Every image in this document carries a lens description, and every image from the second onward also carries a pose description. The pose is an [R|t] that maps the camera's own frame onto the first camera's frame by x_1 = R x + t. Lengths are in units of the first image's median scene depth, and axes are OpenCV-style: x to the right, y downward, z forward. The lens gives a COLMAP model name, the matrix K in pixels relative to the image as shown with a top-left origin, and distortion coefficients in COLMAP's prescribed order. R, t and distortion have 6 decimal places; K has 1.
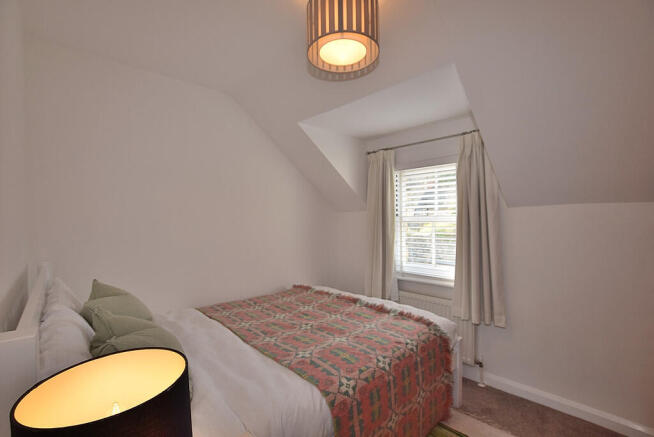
lens RADIAL K [[286.7, 0, 324.2], [0, 286.7, 221.6], [0, 0, 1]] dist [-0.024267, 0.000798]
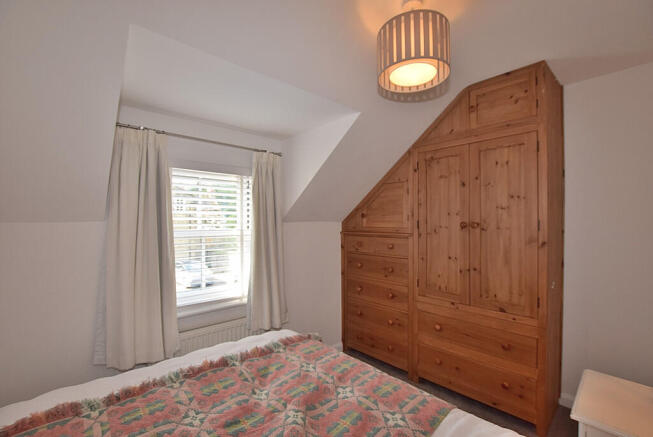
lens RADIAL K [[286.3, 0, 323.7], [0, 286.3, 221.6], [0, 0, 1]] dist [-0.024267, 0.000798]
pose [[0.039188, 0.005166, 0.999219, -0.538153], [0.013958, 0.999886, -0.005717, -0.041805], [-0.999134, 0.014171, 0.039111, 0.737928]]
